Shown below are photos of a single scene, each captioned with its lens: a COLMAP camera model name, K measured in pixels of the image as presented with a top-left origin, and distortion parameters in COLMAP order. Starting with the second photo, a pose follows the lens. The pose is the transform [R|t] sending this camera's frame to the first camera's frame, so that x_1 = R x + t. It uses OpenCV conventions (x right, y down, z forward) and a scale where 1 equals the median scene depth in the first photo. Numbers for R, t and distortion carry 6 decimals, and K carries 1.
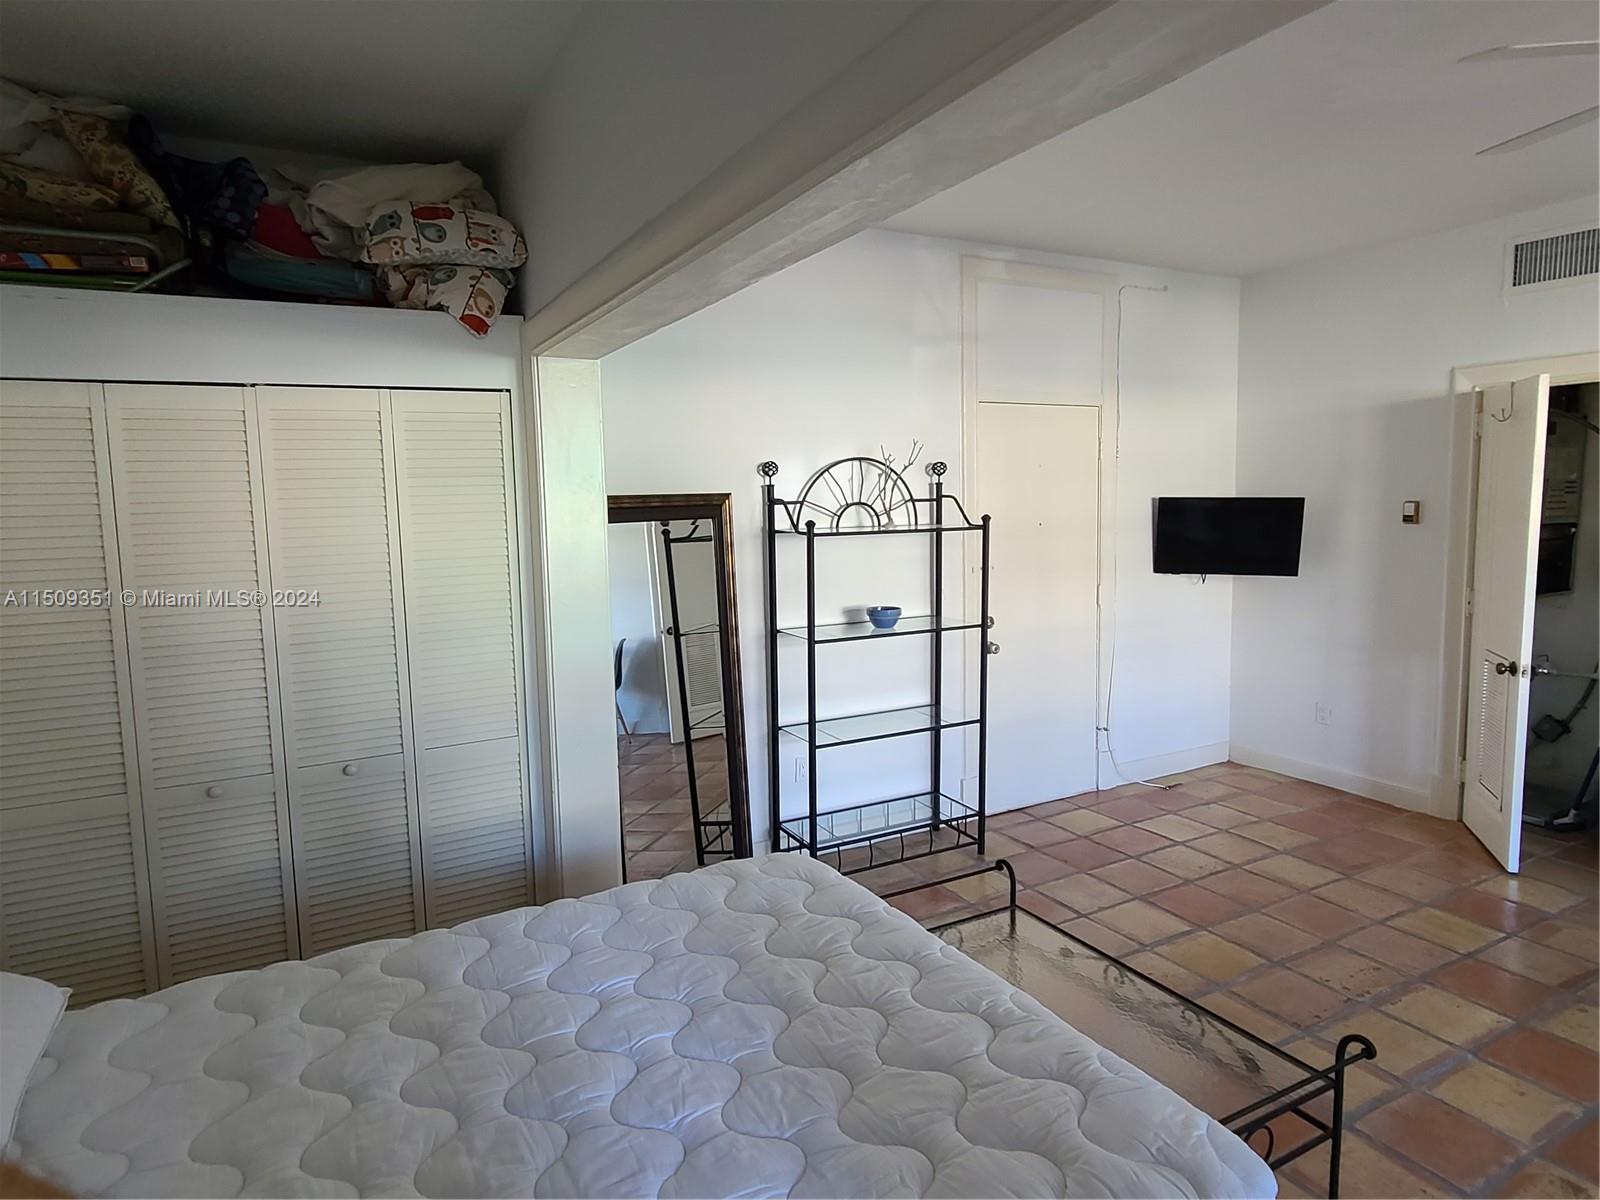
lens RADIAL K [[943.7, 0, 794.7], [0, 943.7, 595.2], [0, 0, 1]] dist [0.009505, -0.004007]
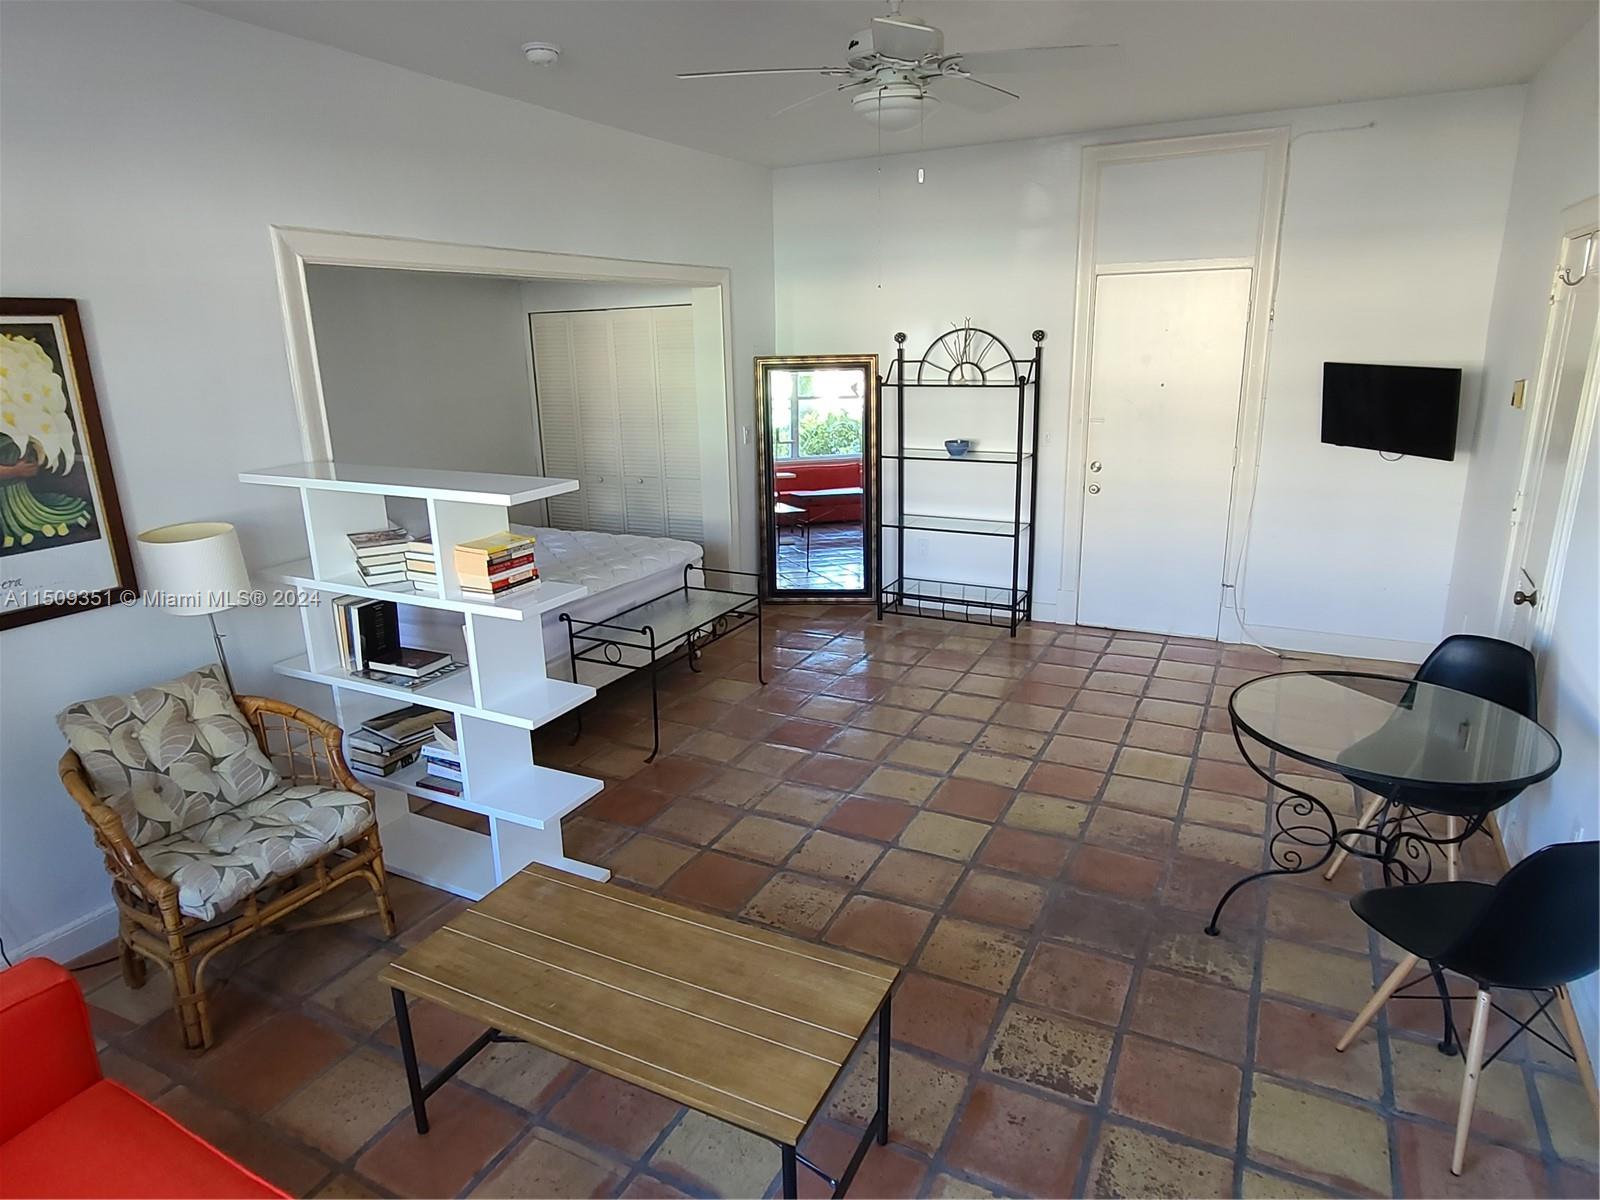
lens RADIAL K [[943.7, 0, 805.6], [0, 943.7, 593.3], [0, 0, 1]] dist [0.009505, -0.004007]
pose [[0.562675, 0.227461, -0.794770, 1.064538], [-0.077245, 0.971661, 0.223400, -0.059043], [0.823061, -0.064310, 0.564300, 0.016330]]
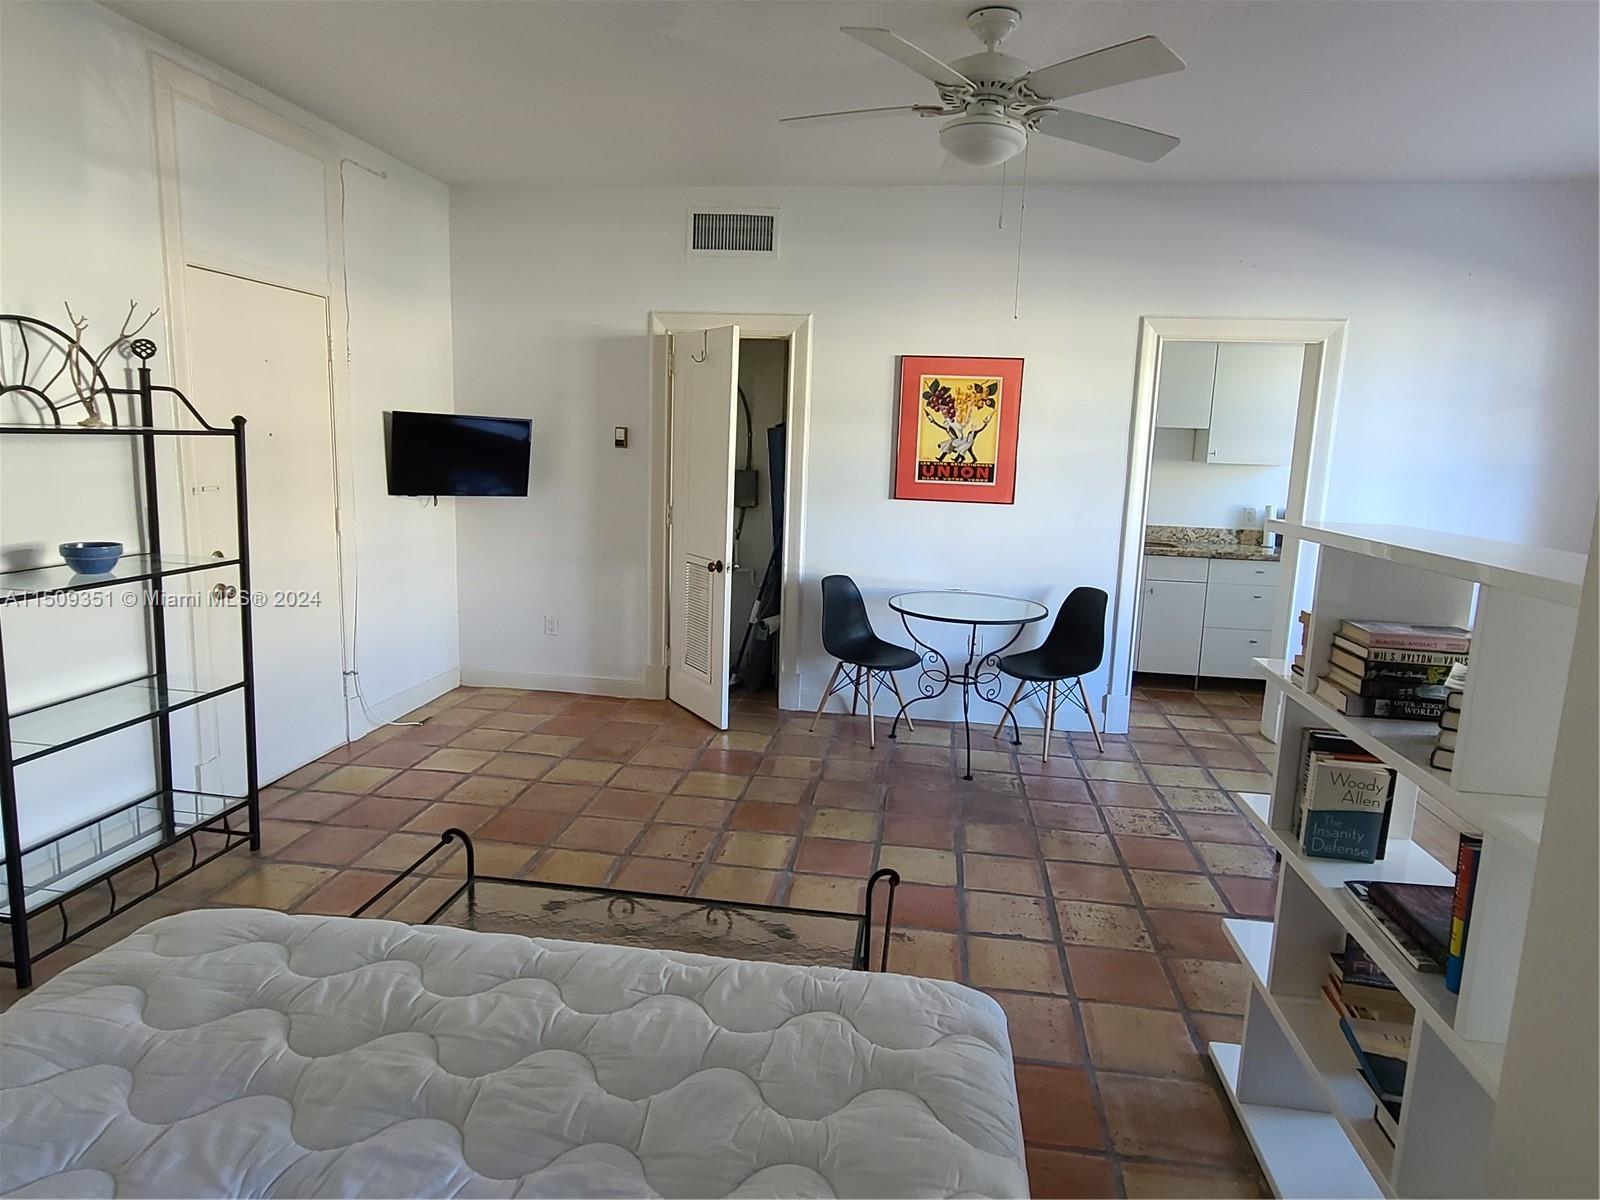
lens RADIAL K [[943.7, 0, 806.2], [0, 943.7, 590.9], [0, 0, 1]] dist [0.009505, -0.004007]
pose [[0.587952, -0.090894, 0.803773, -0.149372], [0.038994, 0.995696, 0.084073, 0.009268], [-0.807955, -0.018089, 0.588966, 0.164208]]
